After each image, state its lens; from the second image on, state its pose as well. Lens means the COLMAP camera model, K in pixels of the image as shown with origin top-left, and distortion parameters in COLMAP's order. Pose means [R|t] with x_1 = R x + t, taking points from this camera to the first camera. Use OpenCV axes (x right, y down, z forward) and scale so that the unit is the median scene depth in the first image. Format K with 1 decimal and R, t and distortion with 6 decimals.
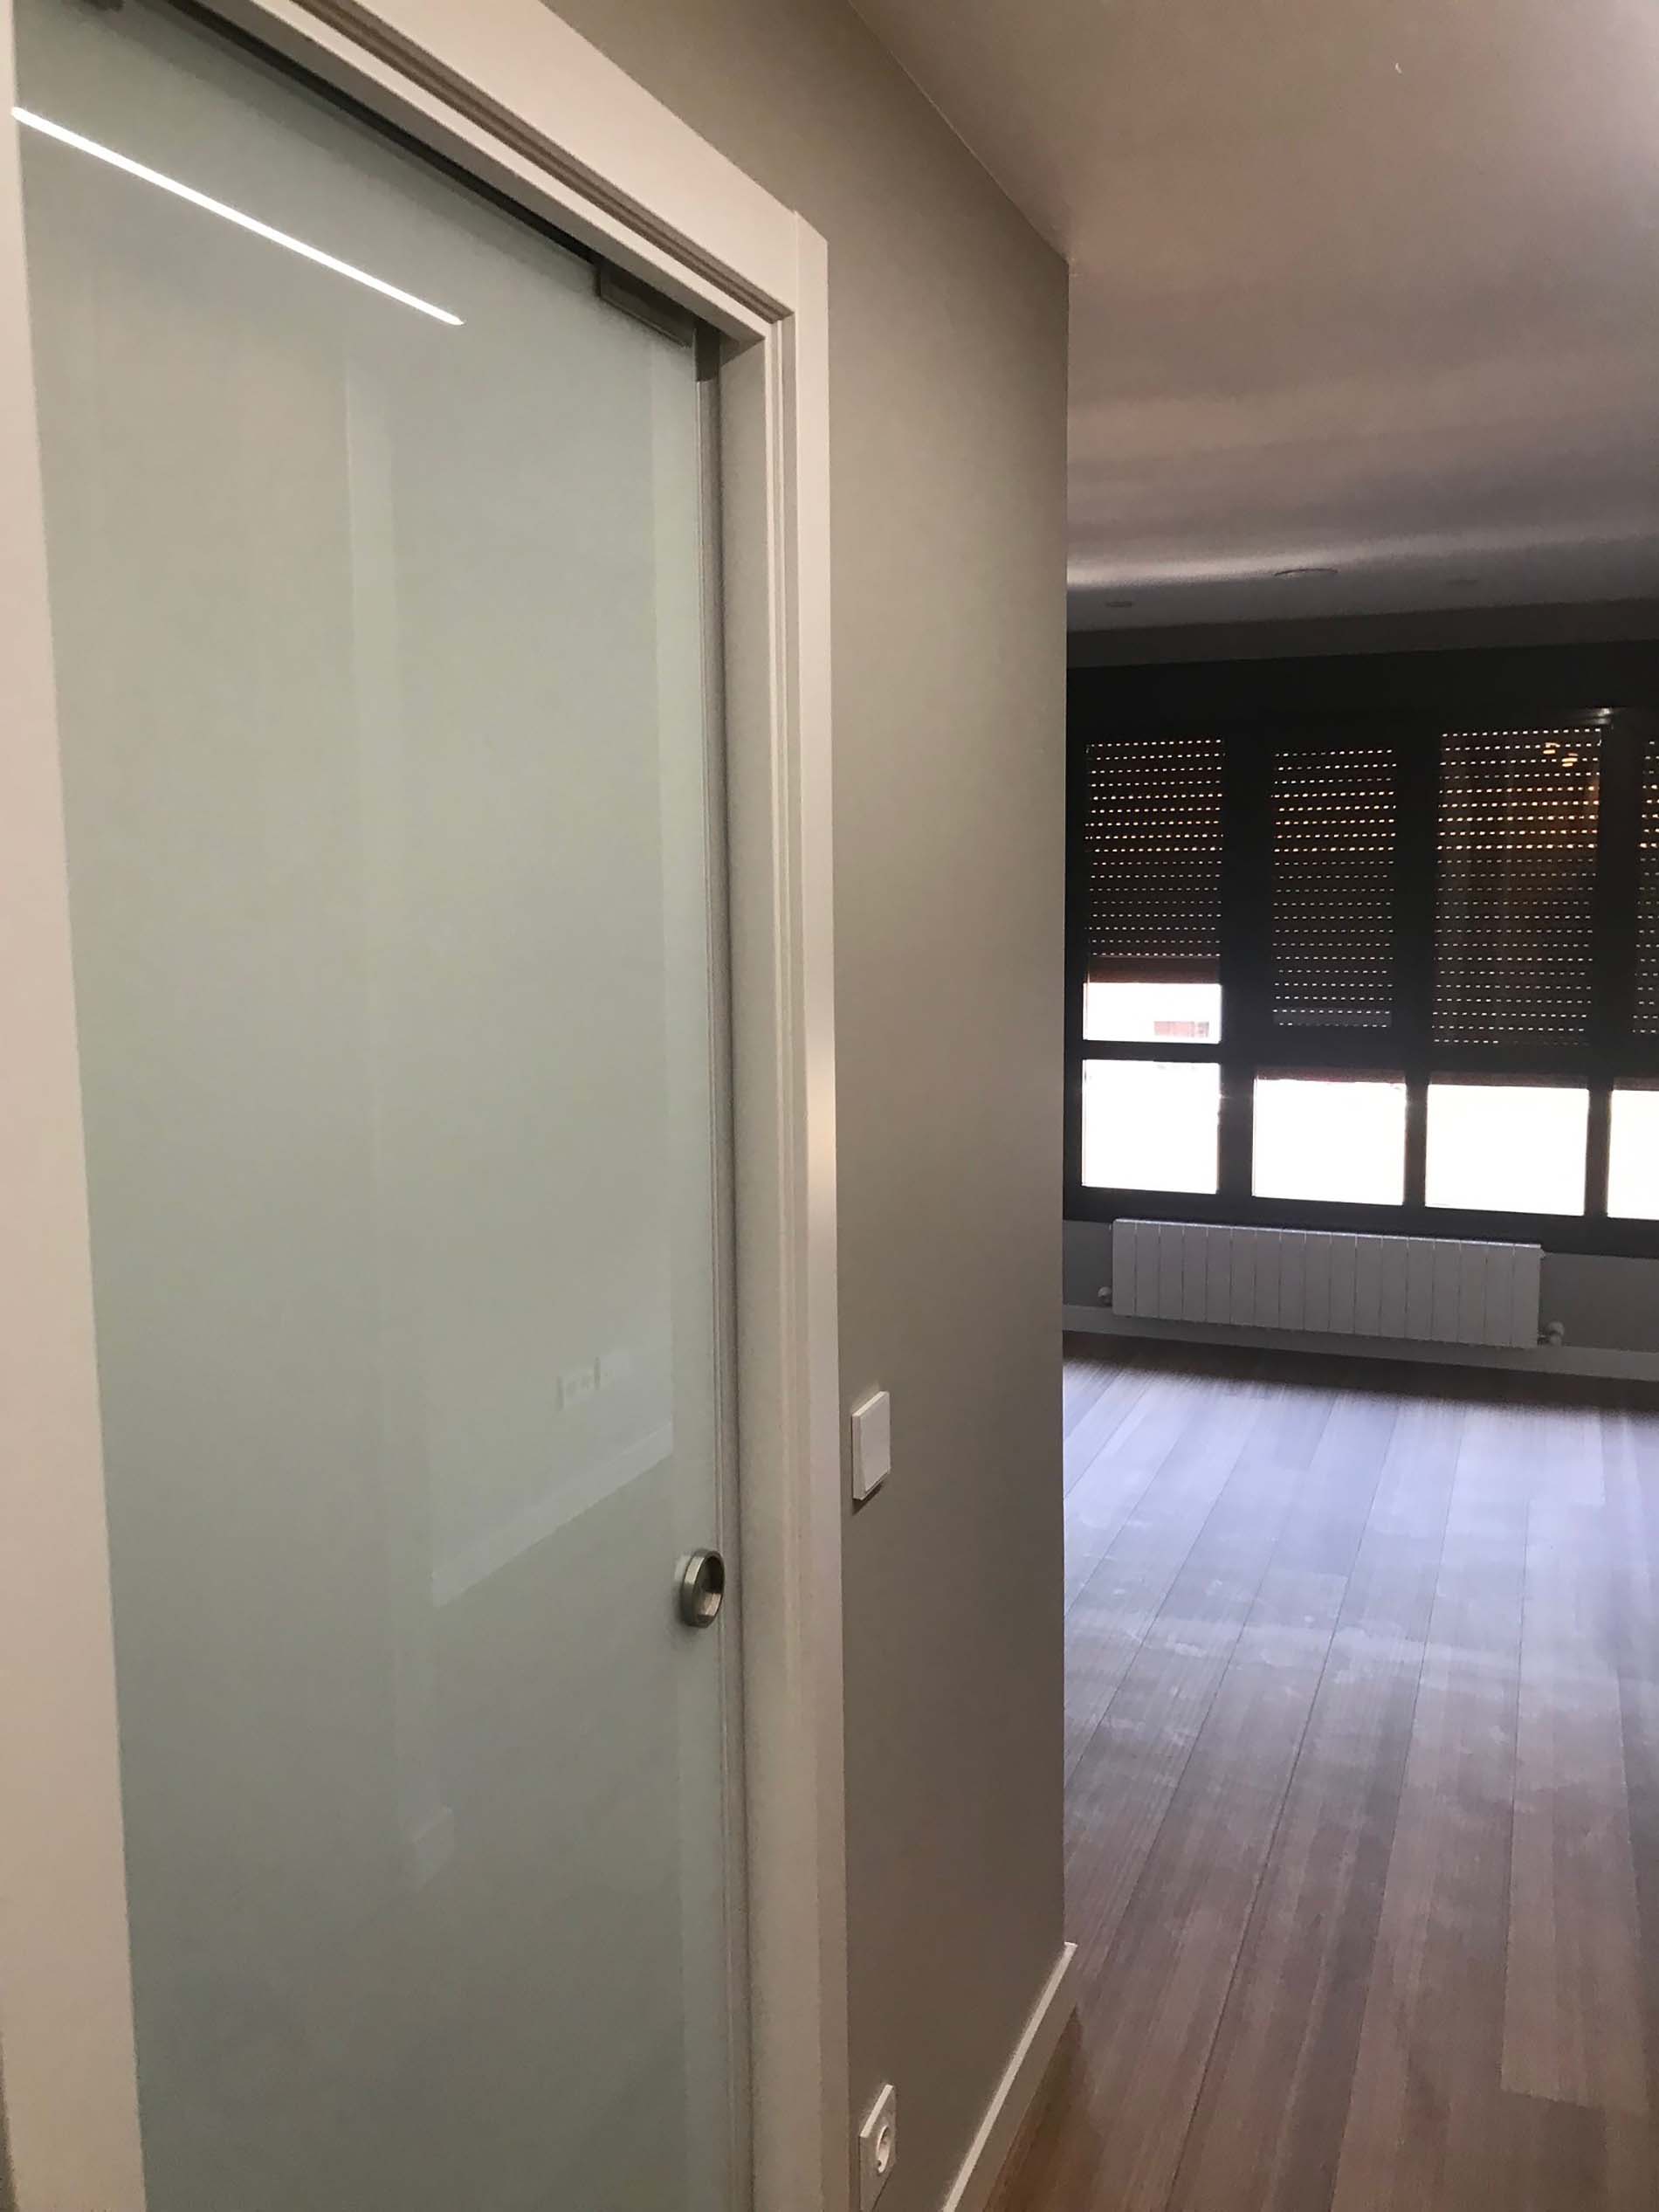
lens RADIAL K [[1807.0, 0, 829.5], [0, 1807.0, 1106.0], [0, 0, 1]] dist [0.001218, 0.007996]
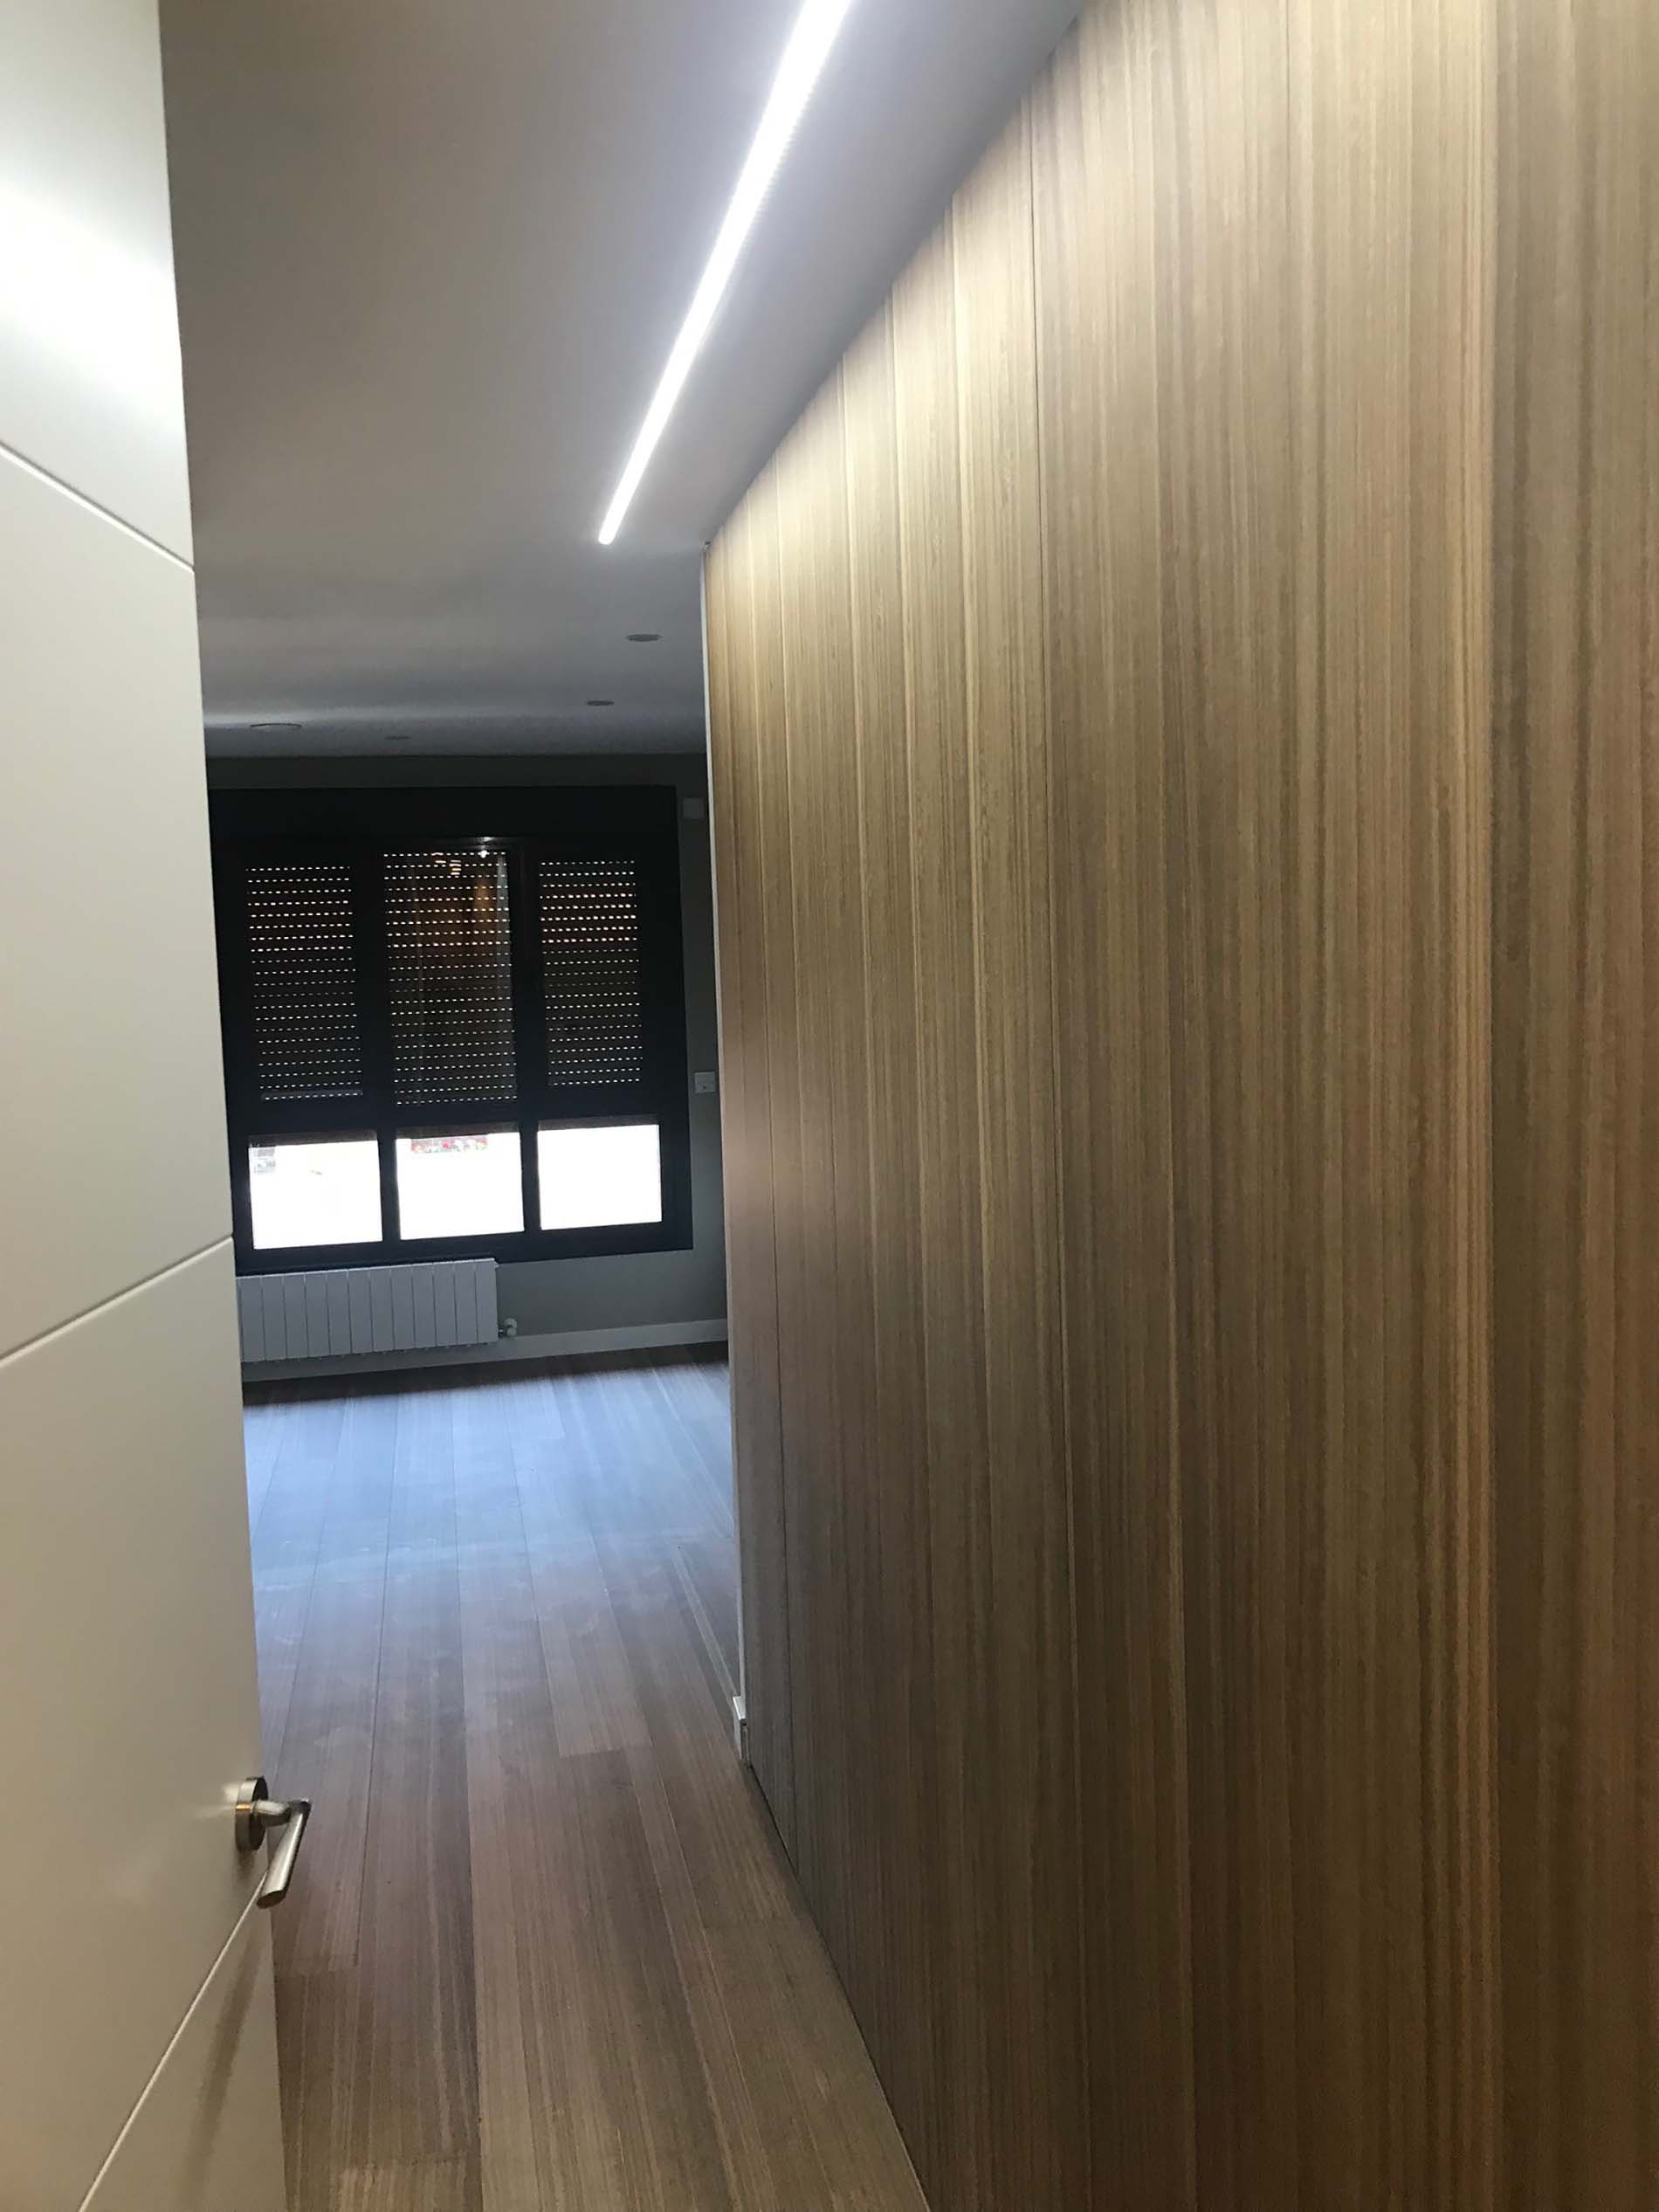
lens RADIAL K [[1807.0, 0, 829.5], [0, 1807.0, 1106.0], [0, 0, 1]] dist [0.001218, 0.007996]
pose [[0.826697, -0.057846, 0.559667, -0.167223], [0.088719, 0.995659, -0.028139, 0.040260], [-0.555609, 0.072916, 0.828240, -0.270573]]
